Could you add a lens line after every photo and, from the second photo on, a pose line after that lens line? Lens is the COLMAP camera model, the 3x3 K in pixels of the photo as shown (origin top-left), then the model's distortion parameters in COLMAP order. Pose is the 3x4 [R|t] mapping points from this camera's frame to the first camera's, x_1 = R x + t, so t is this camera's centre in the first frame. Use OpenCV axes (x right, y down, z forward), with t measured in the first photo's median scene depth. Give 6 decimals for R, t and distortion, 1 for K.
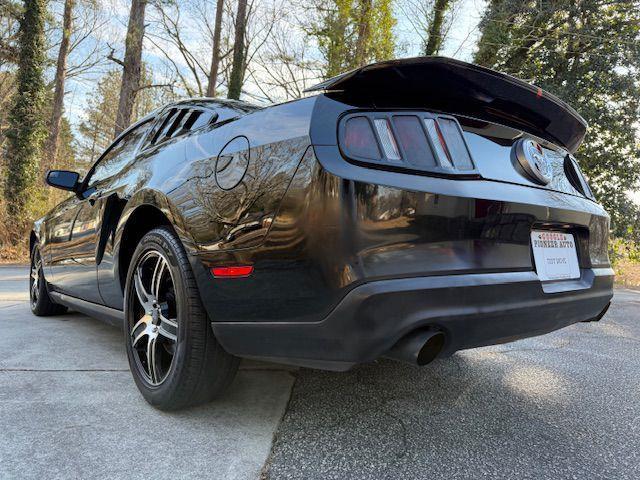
lens RADIAL K [[451.5, 0, 320.0], [0, 451.5, 240.0], [0, 0, 1]] dist [0.007253, -0.009342]
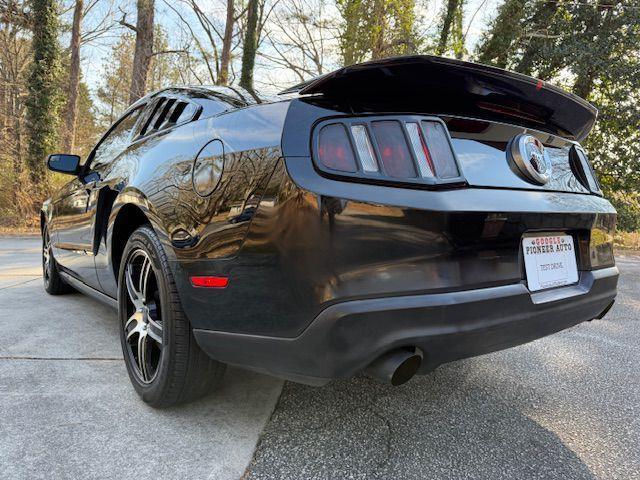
lens RADIAL K [[451.8, 0, 318.9], [0, 451.8, 236.5], [0, 0, 1]] dist [0.006196, -0.009344]
pose [[0.998963, -0.002278, -0.045481, 0.054432], [0.005590, 0.997327, 0.072849, -0.060604], [0.045193, -0.073028, 0.996305, 0.025582]]
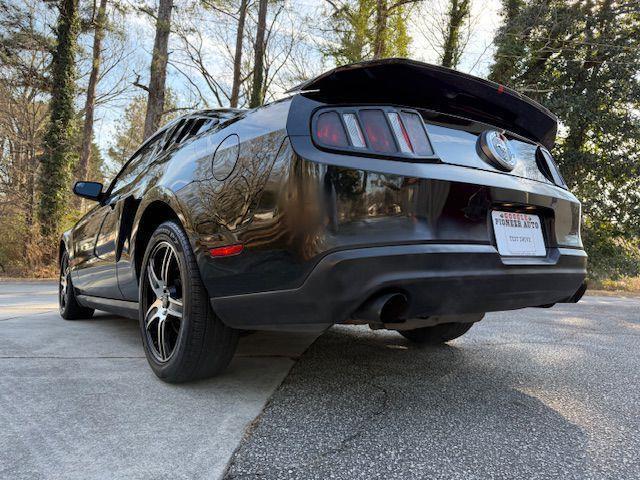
lens RADIAL K [[451.5, 0, 320.0], [0, 451.5, 240.0], [0, 0, 1]] dist [0.007253, -0.009342]
pose [[0.998487, -0.020127, -0.051168, 0.064535], [0.018080, 0.999030, -0.040151, 0.058383], [0.051926, 0.039165, 0.997883, -0.084185]]
